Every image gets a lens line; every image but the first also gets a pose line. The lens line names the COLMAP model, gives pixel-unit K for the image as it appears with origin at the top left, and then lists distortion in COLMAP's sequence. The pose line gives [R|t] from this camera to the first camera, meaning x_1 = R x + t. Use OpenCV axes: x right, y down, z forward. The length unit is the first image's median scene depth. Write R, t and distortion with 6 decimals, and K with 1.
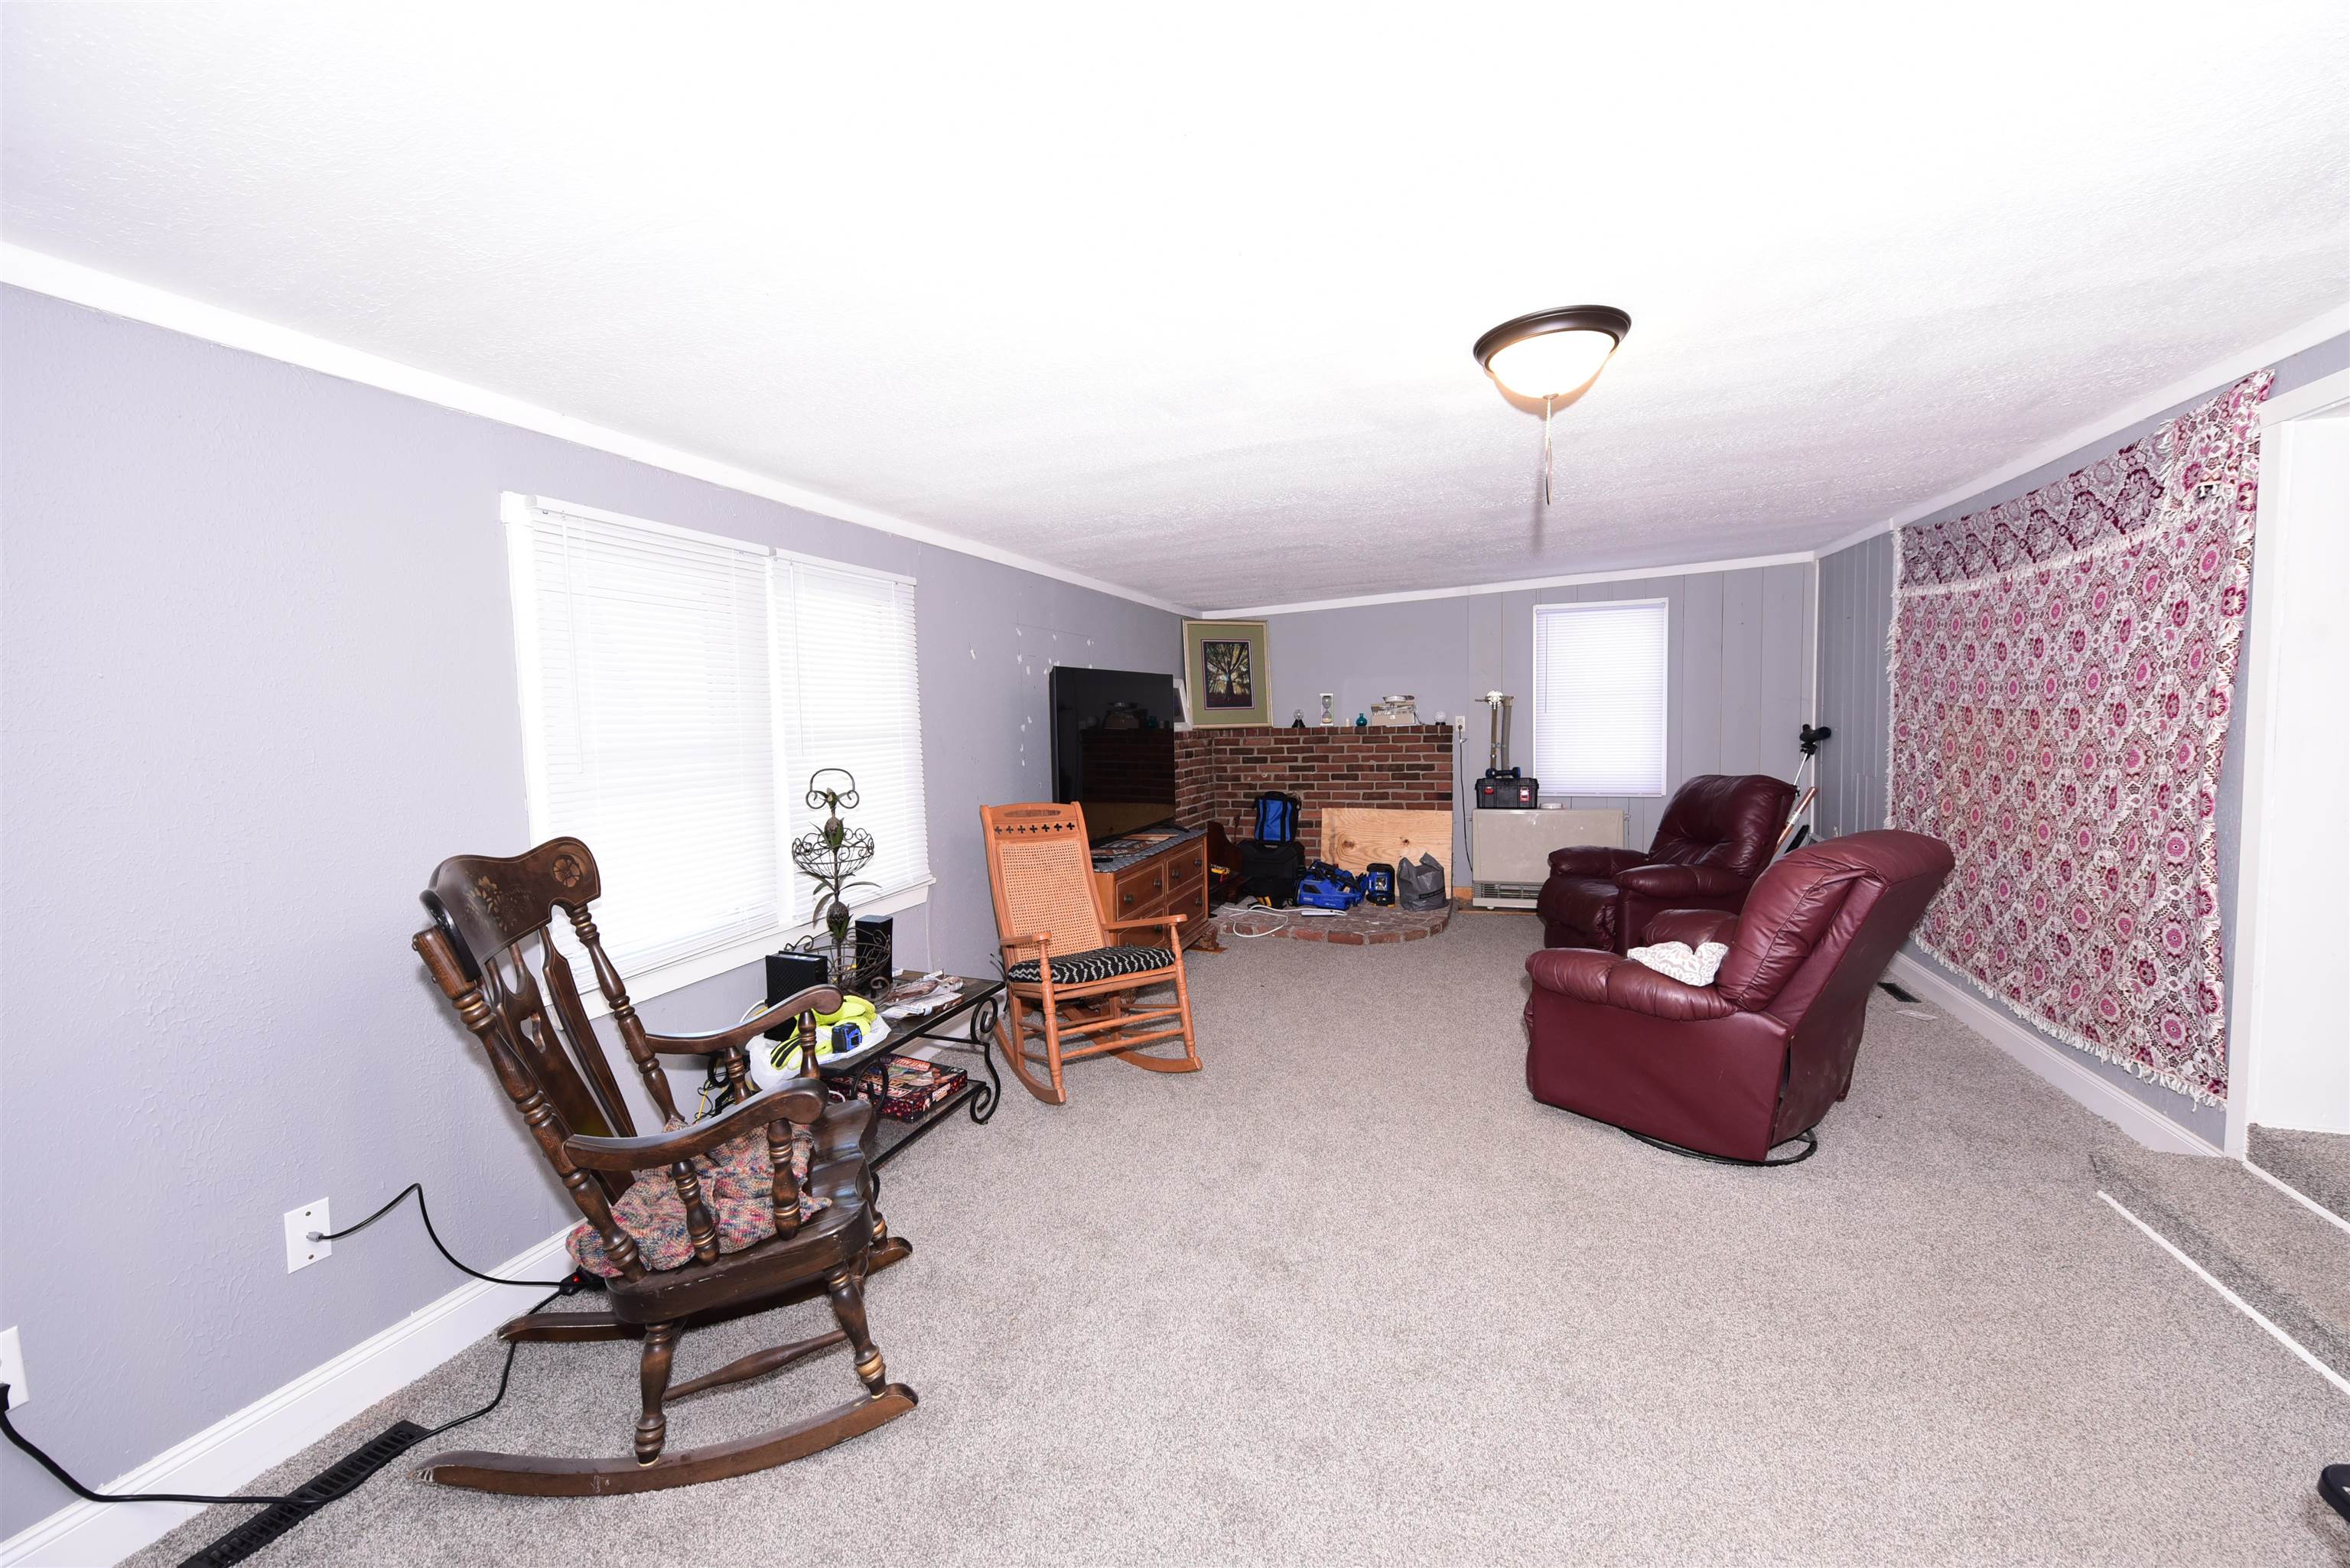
lens RADIAL K [[927.5, 0, 1175.0], [0, 927.5, 784.0], [0, 0, 1]] dist [-0.007311, -0.000286]
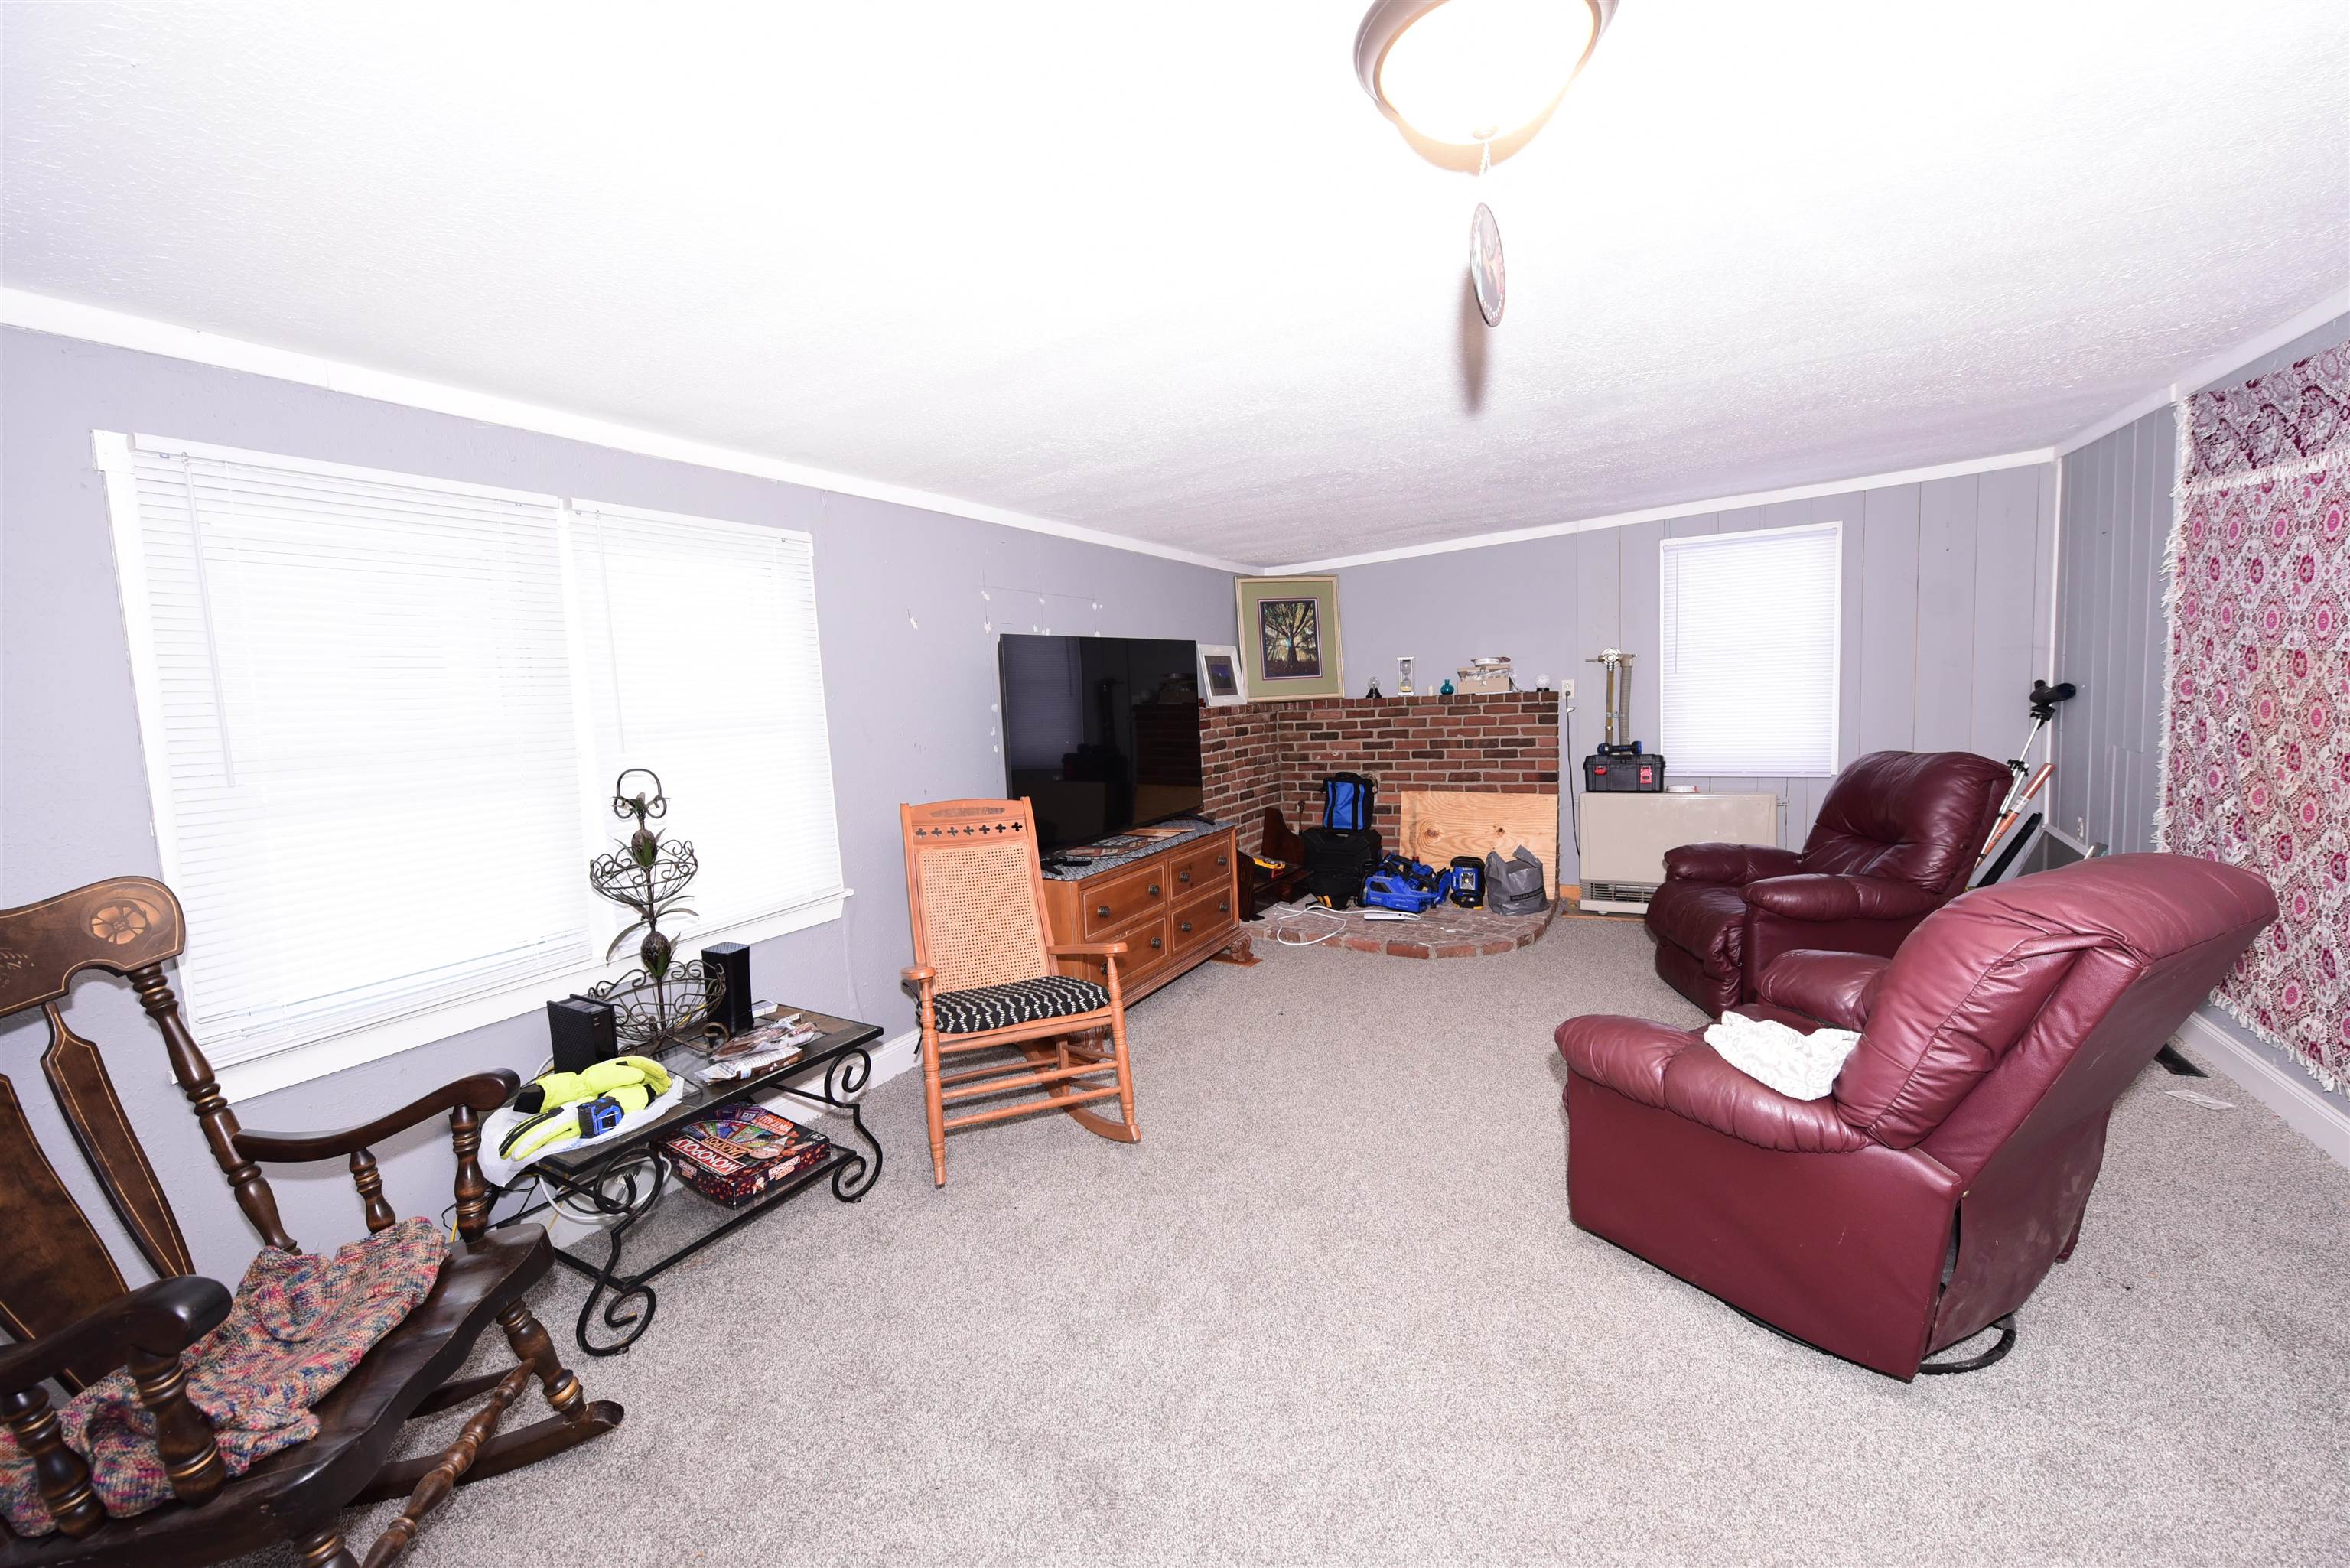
lens RADIAL K [[927.5, 0, 1175.0], [0, 927.5, 784.0], [0, 0, 1]] dist [-0.007311, -0.000286]
pose [[0.986086, -0.006533, -0.166106, 0.147243], [0.011786, 0.999460, 0.030658, -0.014784], [0.165816, -0.032190, 0.985631, 0.183665]]
